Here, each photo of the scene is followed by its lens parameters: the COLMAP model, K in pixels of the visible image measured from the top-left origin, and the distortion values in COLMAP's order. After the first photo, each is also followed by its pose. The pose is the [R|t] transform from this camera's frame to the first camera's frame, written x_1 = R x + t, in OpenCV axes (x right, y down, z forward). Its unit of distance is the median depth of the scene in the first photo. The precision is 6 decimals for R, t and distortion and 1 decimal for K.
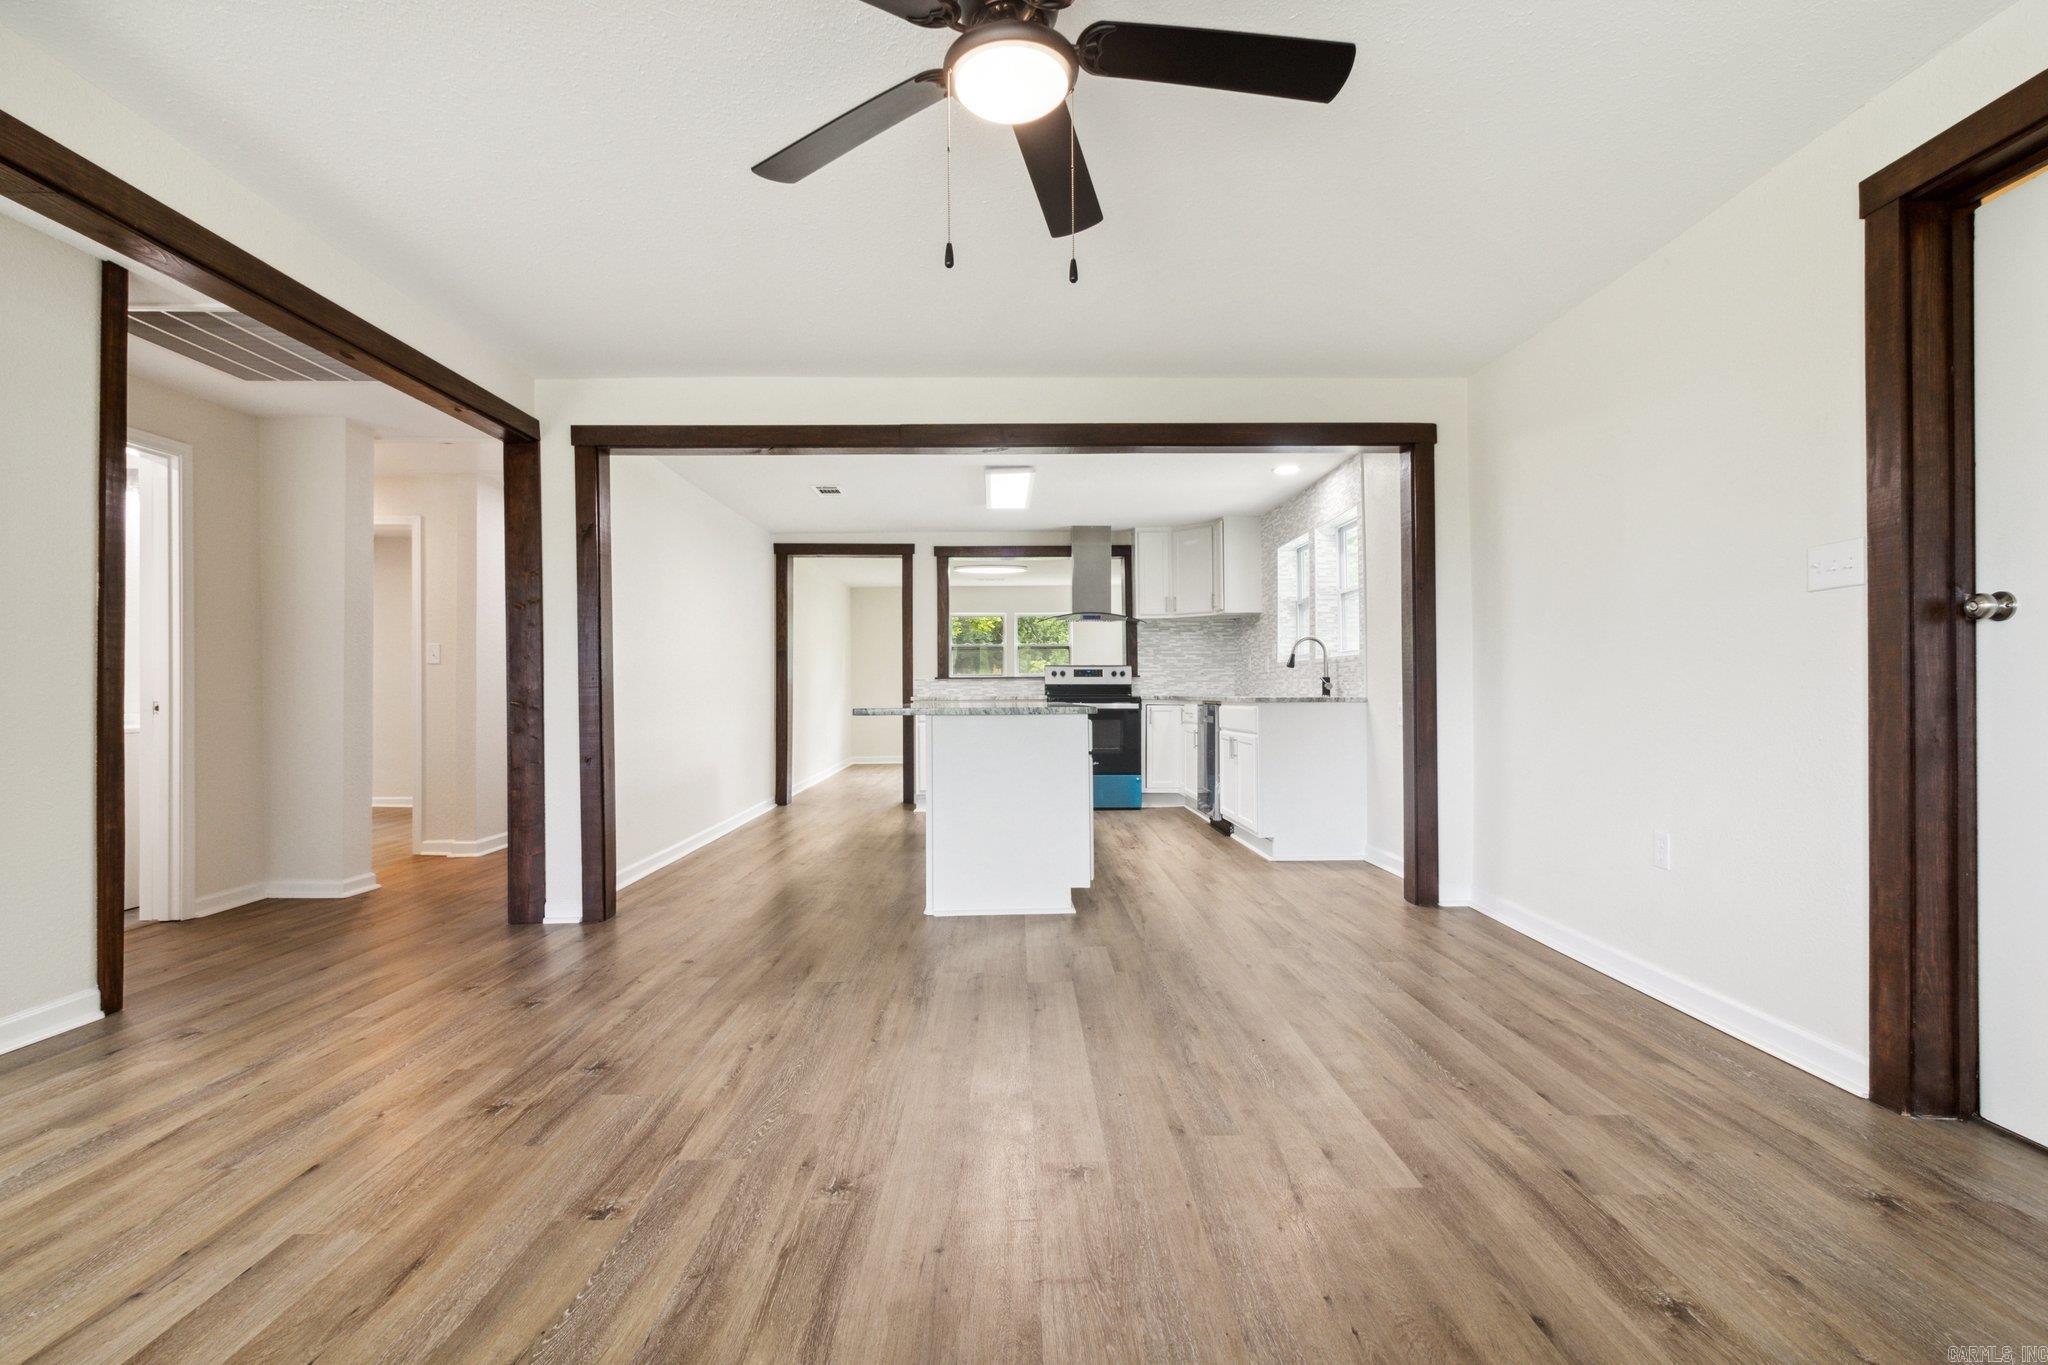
lens RADIAL K [[957.2, 0, 1013.6], [0, 957.2, 679.9], [0, 0, 1]] dist [-0.000144, 0.000755]
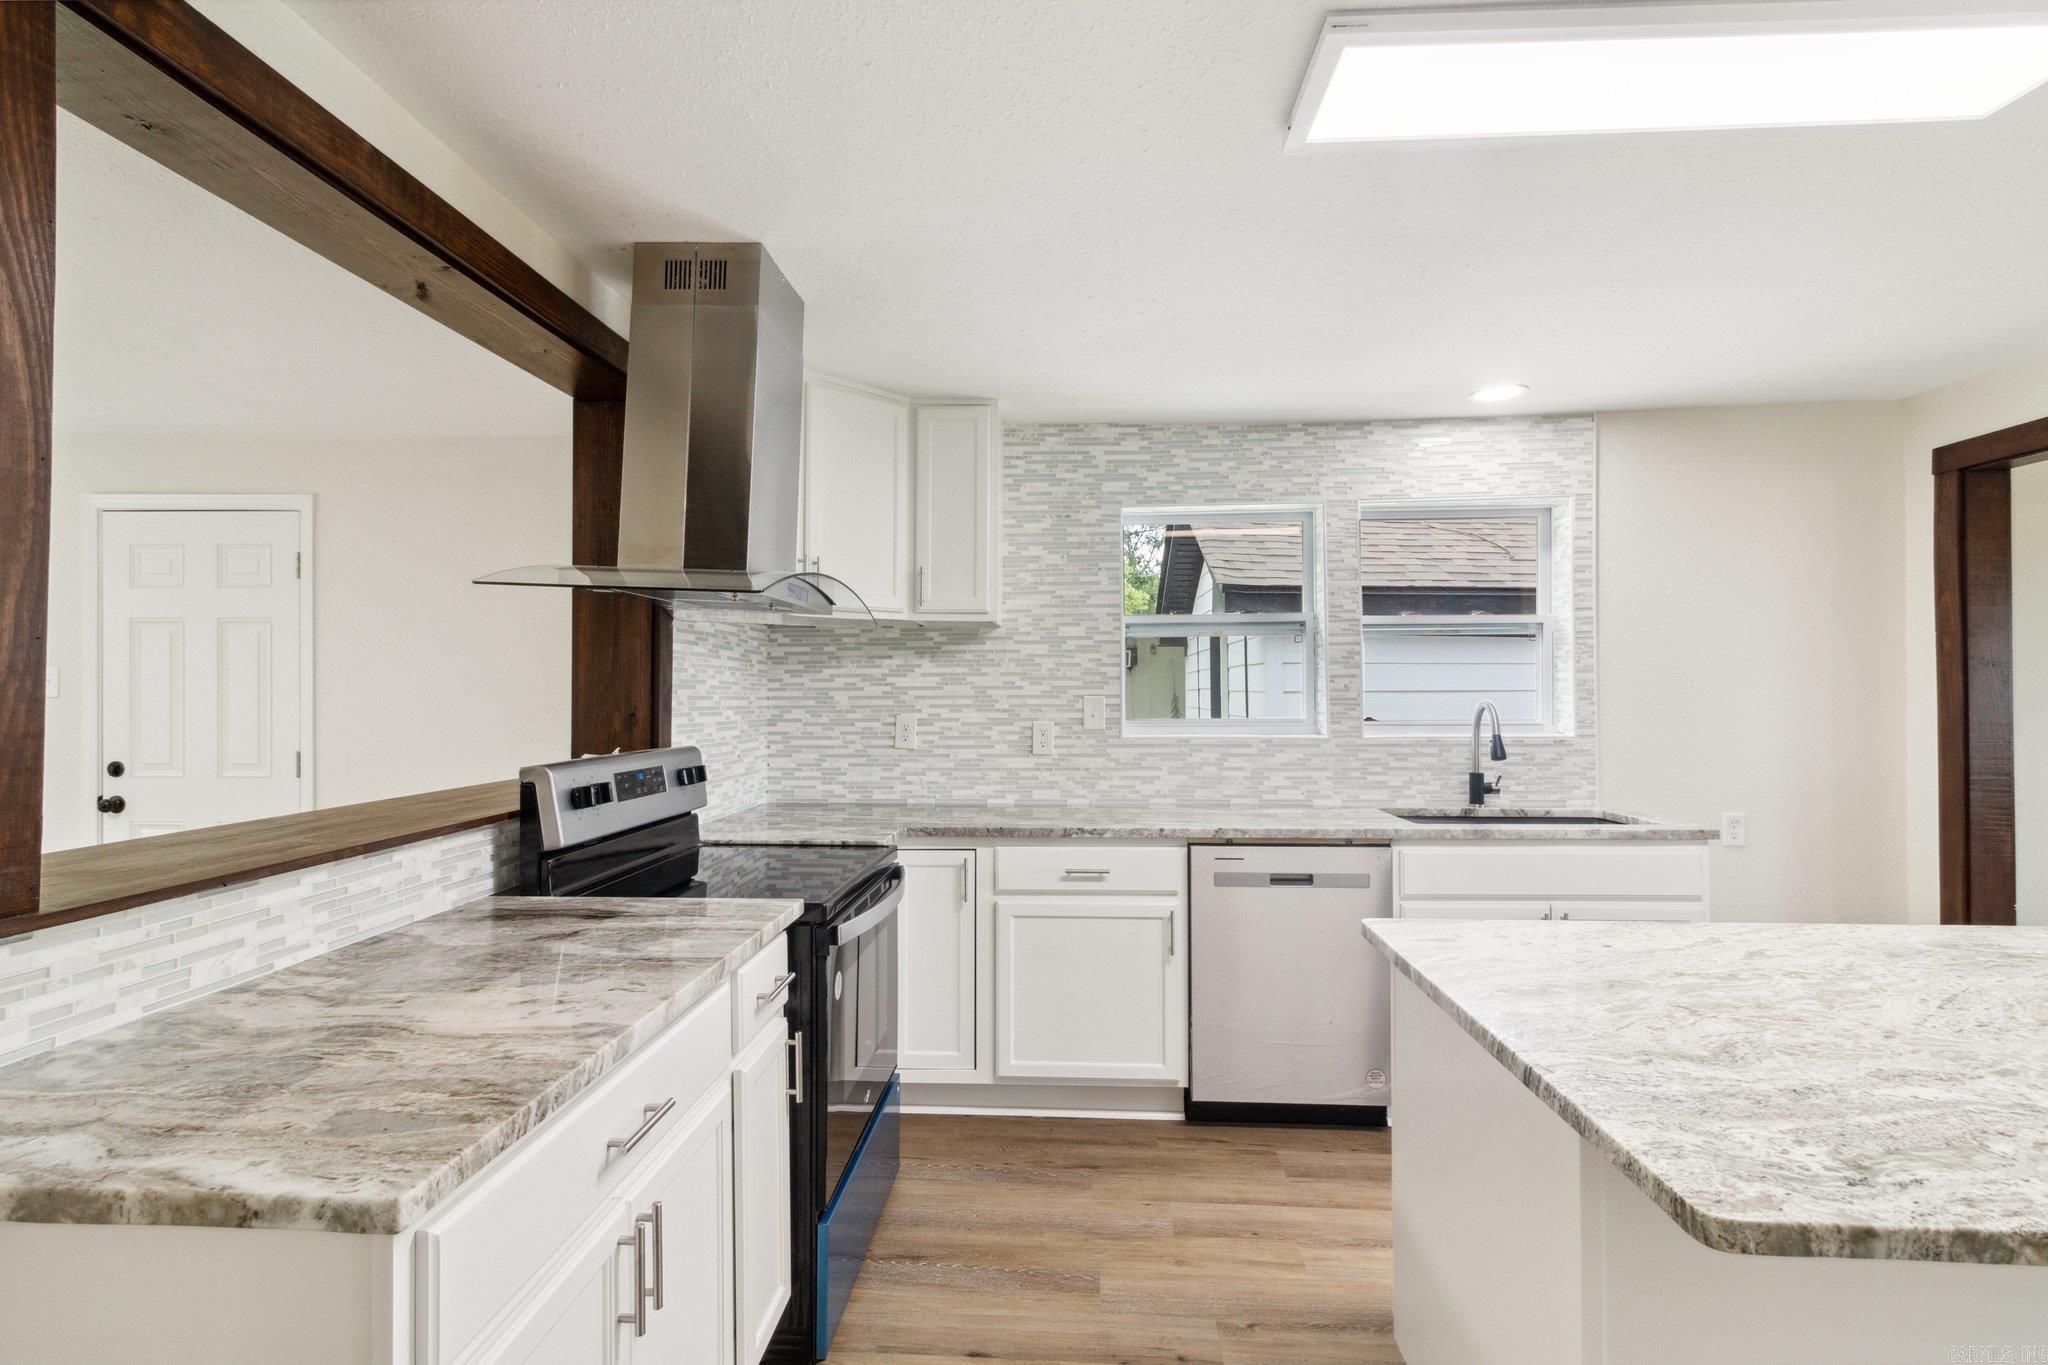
lens RADIAL K [[957.2, 0, 1024.2], [0, 957.2, 685.2], [0, 0, 1]] dist [-0.000144, 0.000755]
pose [[0.083150, 0.012373, 0.996460, -0.216618], [-0.009211, 0.999890, -0.011646, -0.036158], [-0.996495, -0.008210, 0.083254, 0.961870]]
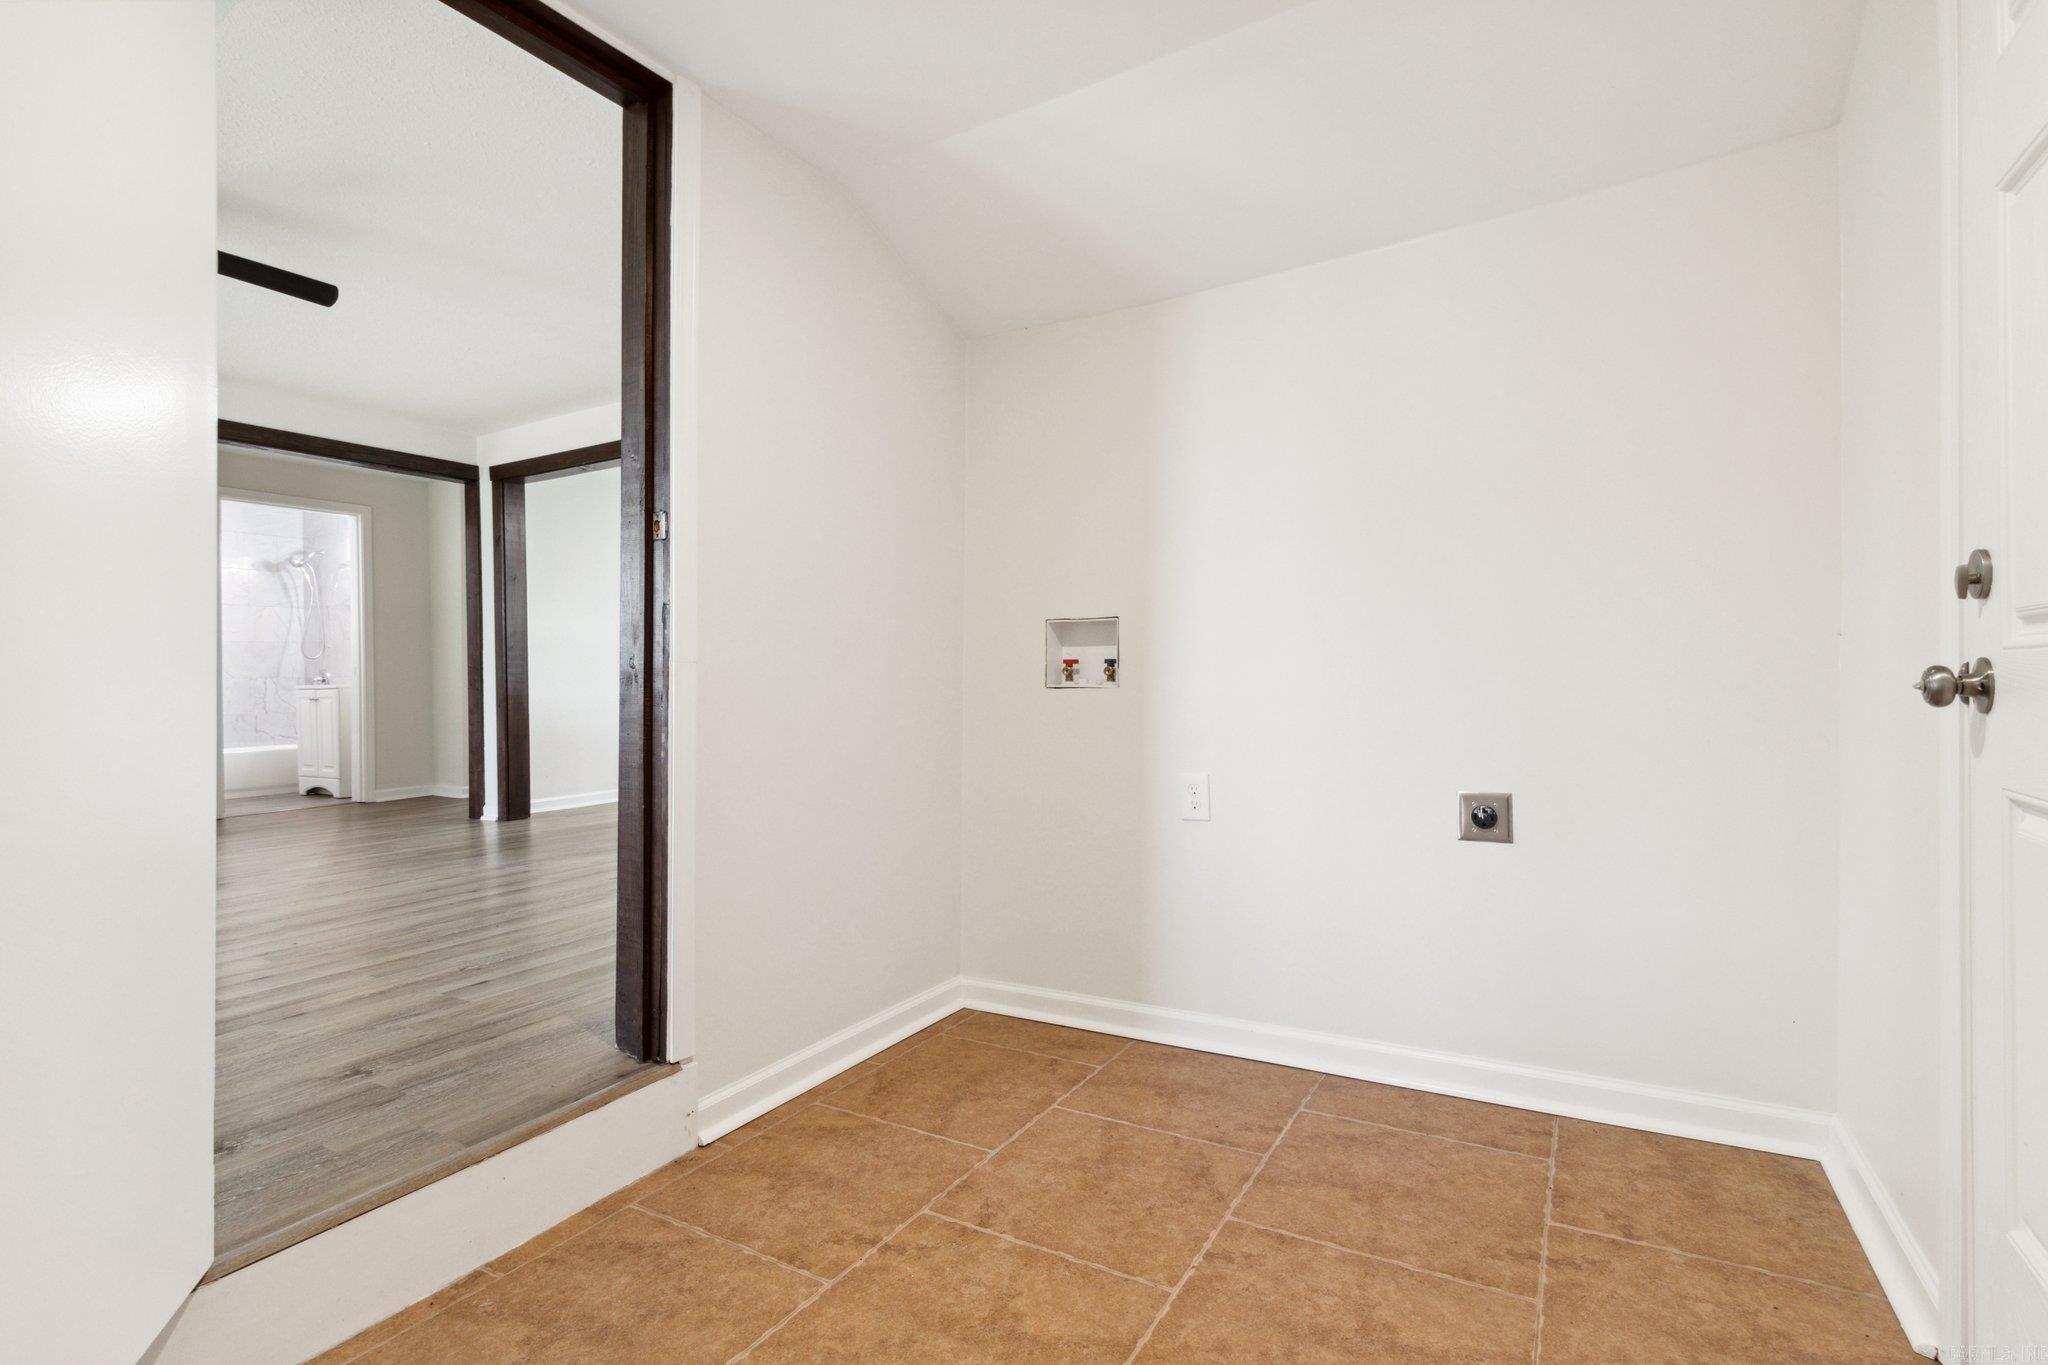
lens RADIAL K [[957.2, 0, 1022.4], [0, 957.2, 676.0], [0, 0, 1]] dist [-0.000144, 0.000755]
pose [[0.857686, -0.005106, -0.514149, 0.518157], [0.013462, 0.999831, 0.012527, 0.018372], [0.513998, -0.017666, 0.857610, 0.107646]]
